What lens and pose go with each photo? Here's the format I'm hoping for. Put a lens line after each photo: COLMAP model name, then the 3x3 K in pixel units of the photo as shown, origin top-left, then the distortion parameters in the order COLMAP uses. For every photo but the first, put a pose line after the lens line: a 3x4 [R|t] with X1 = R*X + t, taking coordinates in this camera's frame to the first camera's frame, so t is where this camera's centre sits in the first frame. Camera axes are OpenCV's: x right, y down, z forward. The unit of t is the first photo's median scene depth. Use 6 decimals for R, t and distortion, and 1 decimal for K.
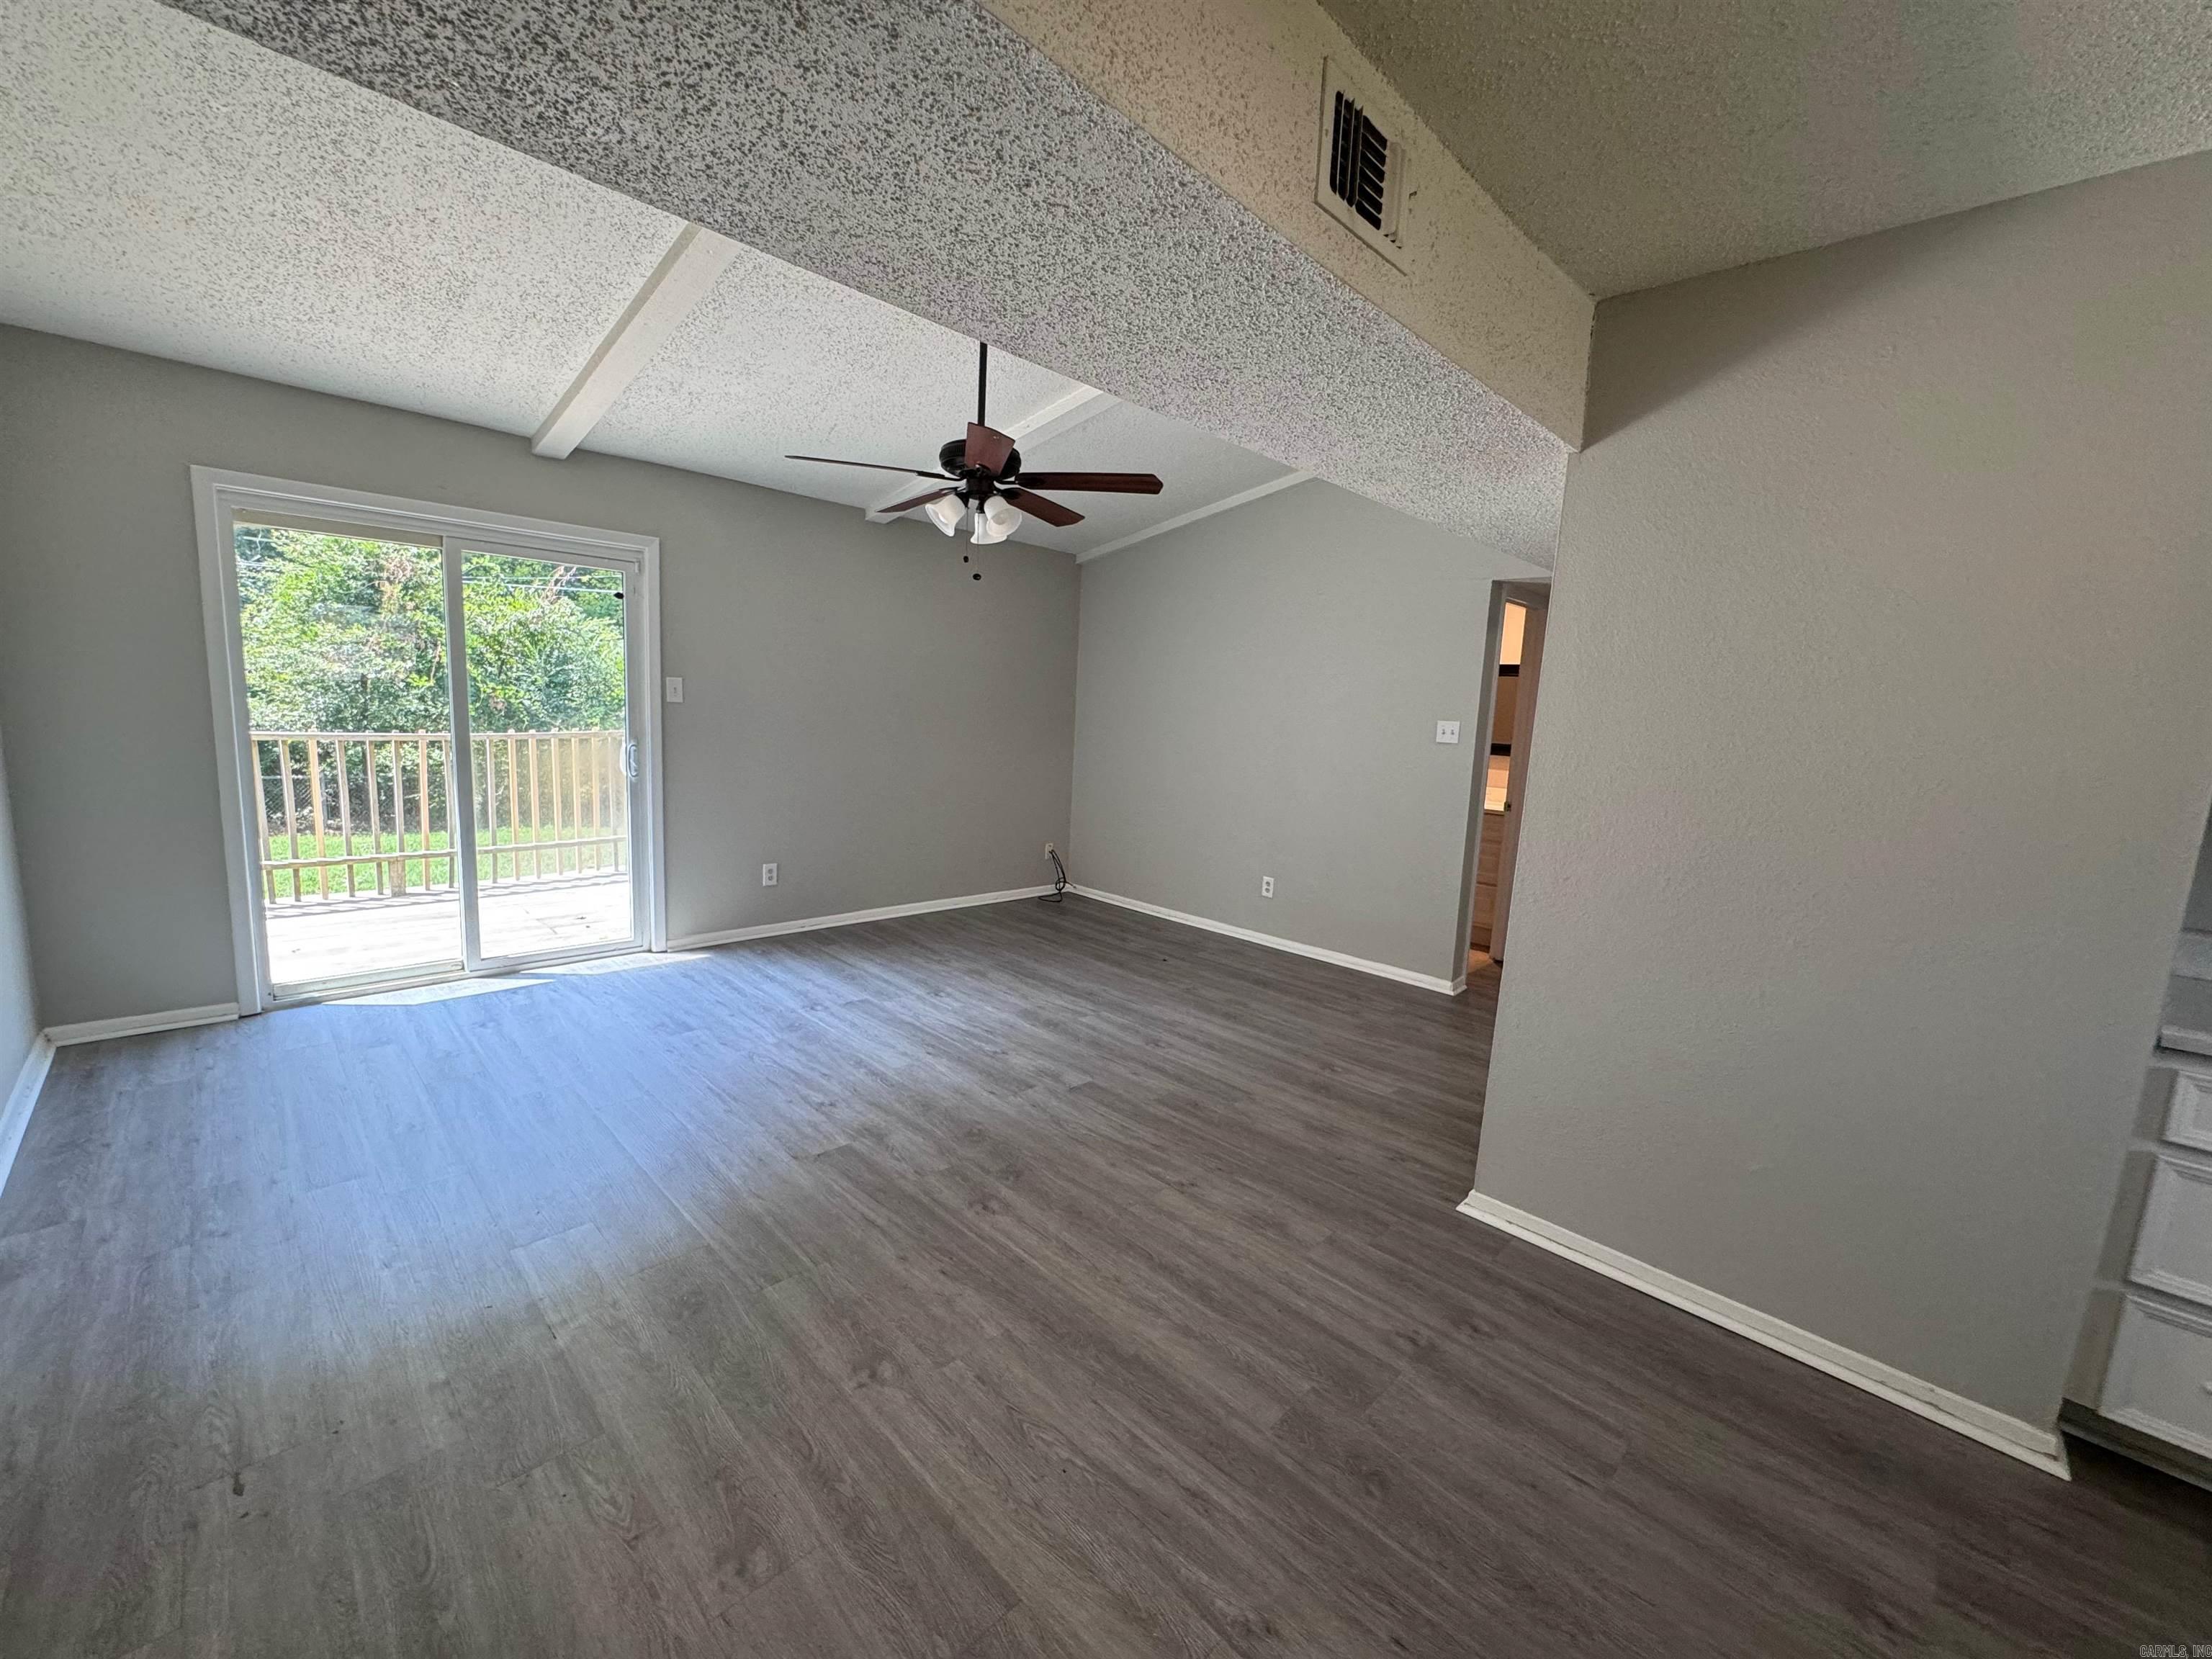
lens RADIAL K [[888.7, 0, 1104.8], [0, 888.7, 833.2], [0, 0, 1]] dist [0.000469, -0.000019]
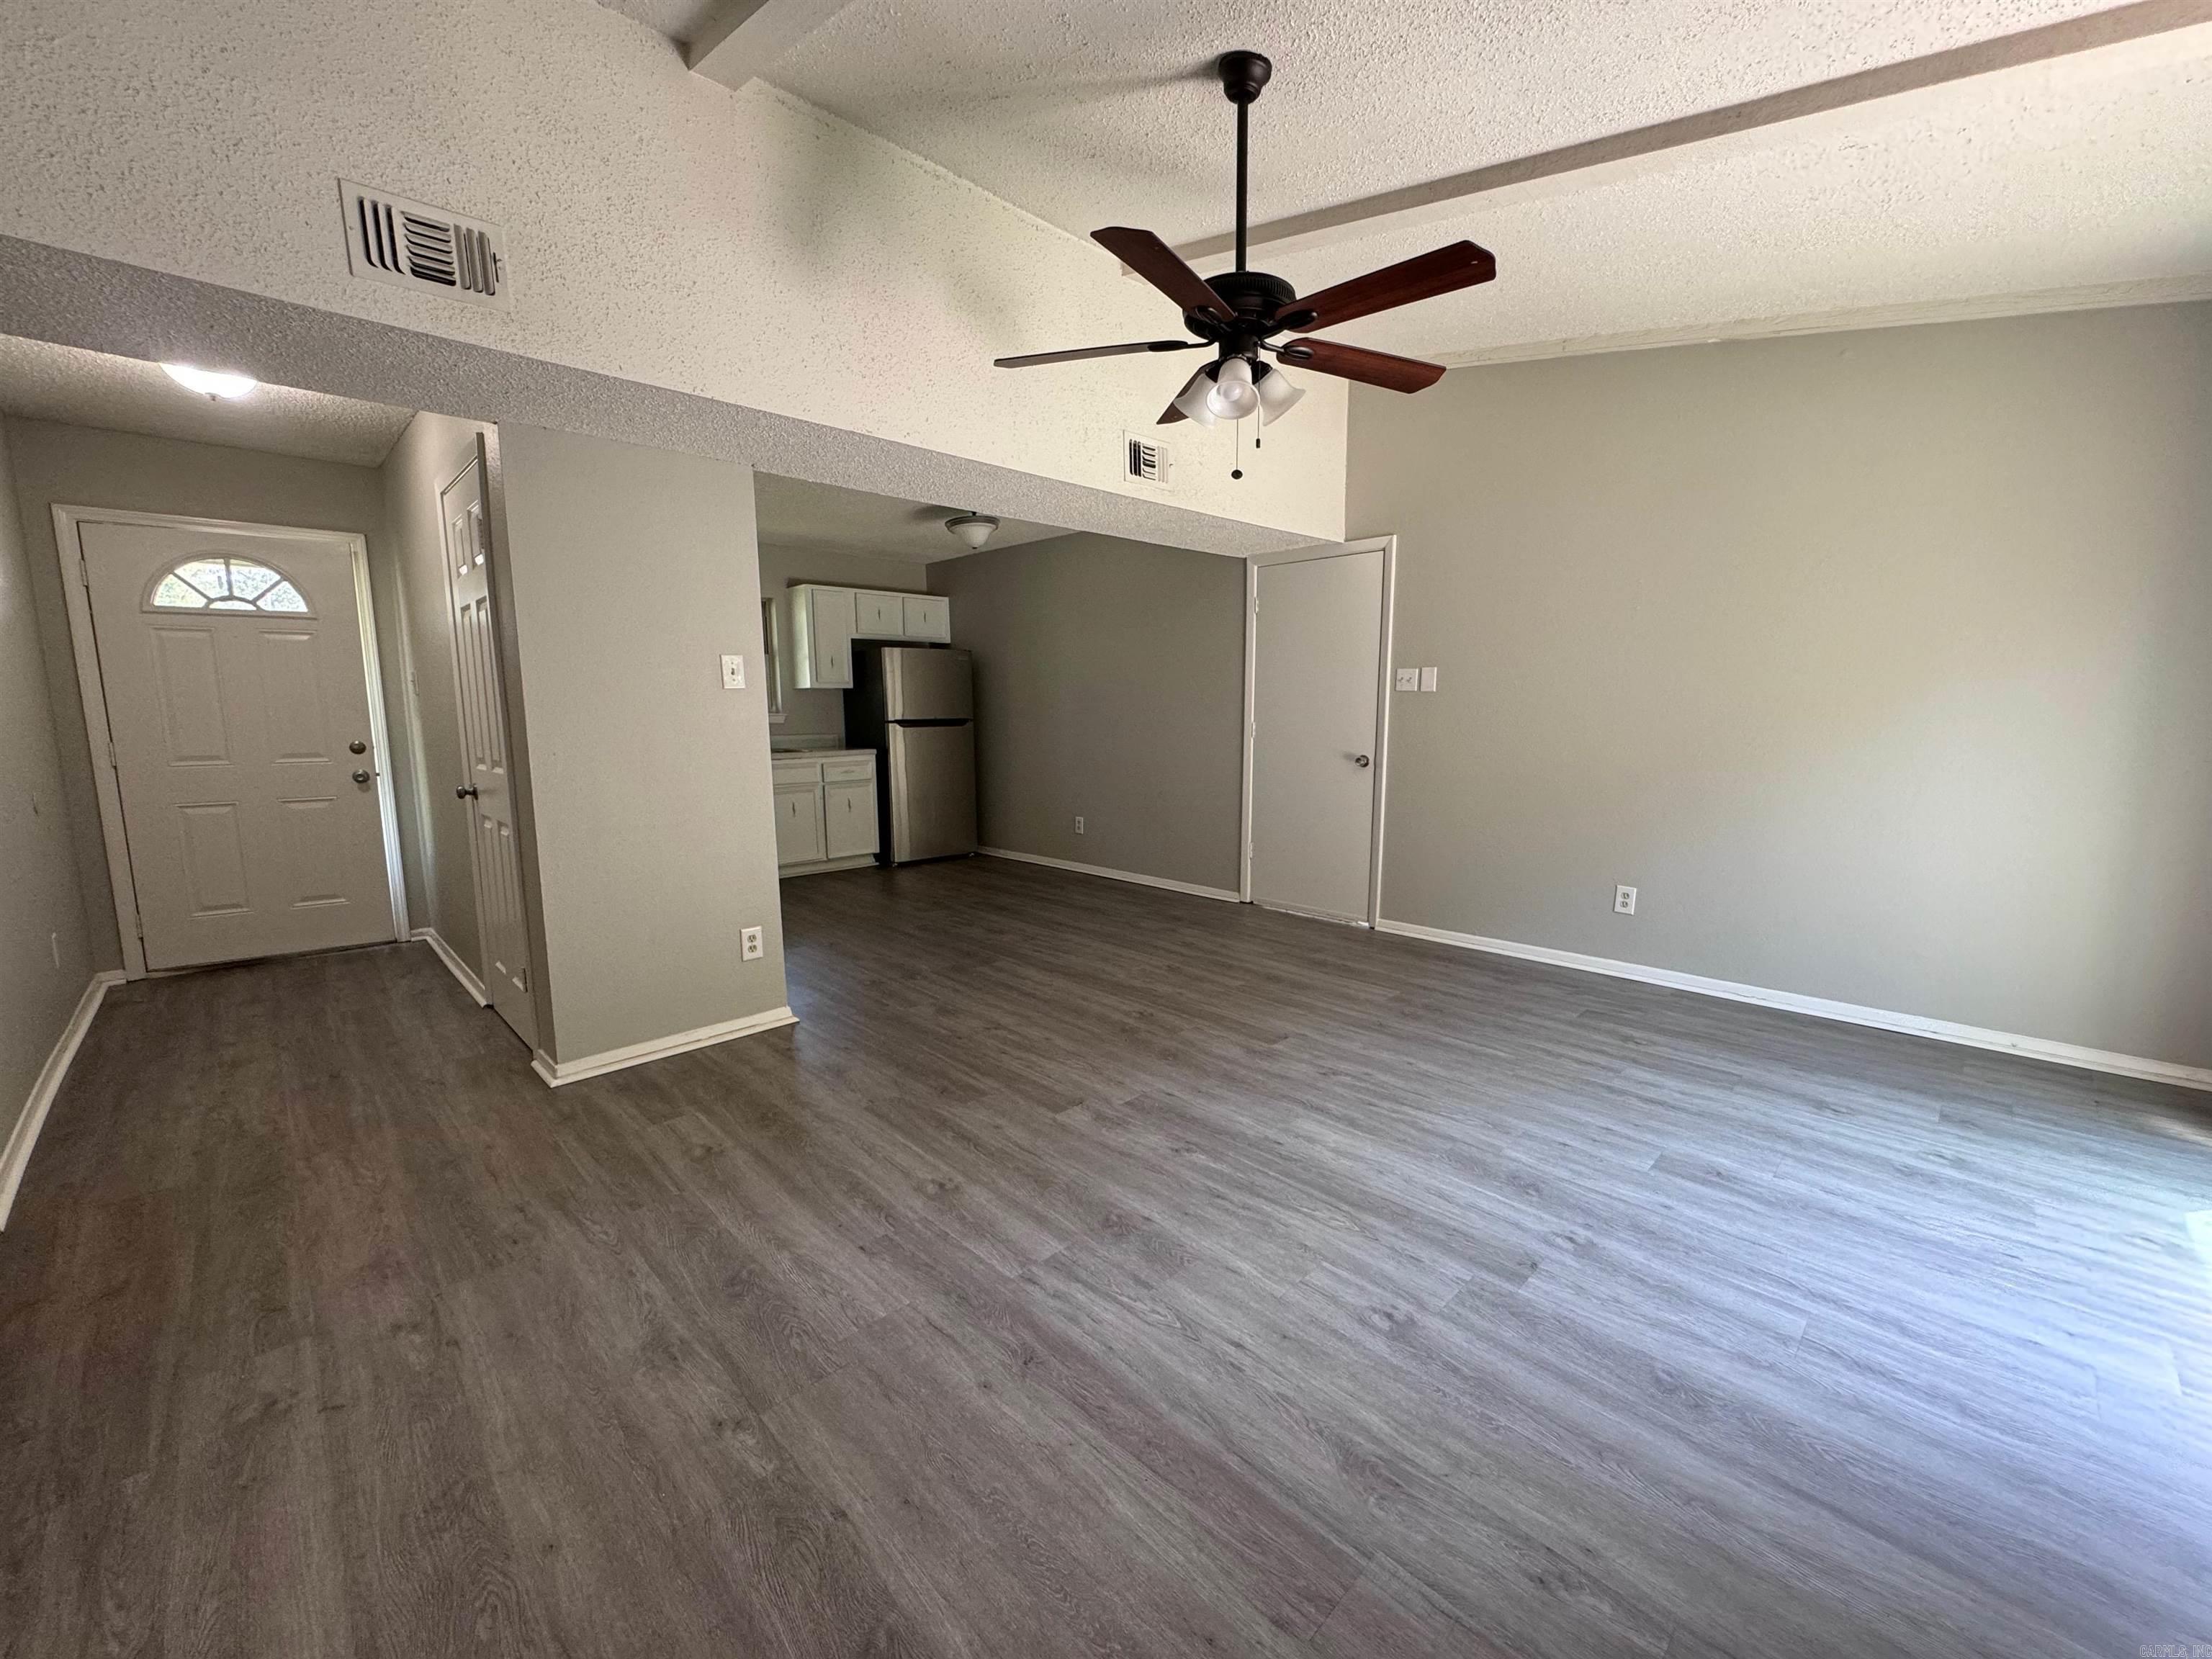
lens RADIAL K [[888.7, 0, 1109.8], [0, 888.7, 828.1], [0, 0, 1]] dist [0.000469, -0.000019]
pose [[-0.998920, -0.046335, 0.003513, -0.047858], [-0.043438, 0.957960, 0.283595, -0.178614], [-0.016506, 0.283136, -0.958938, 1.485084]]
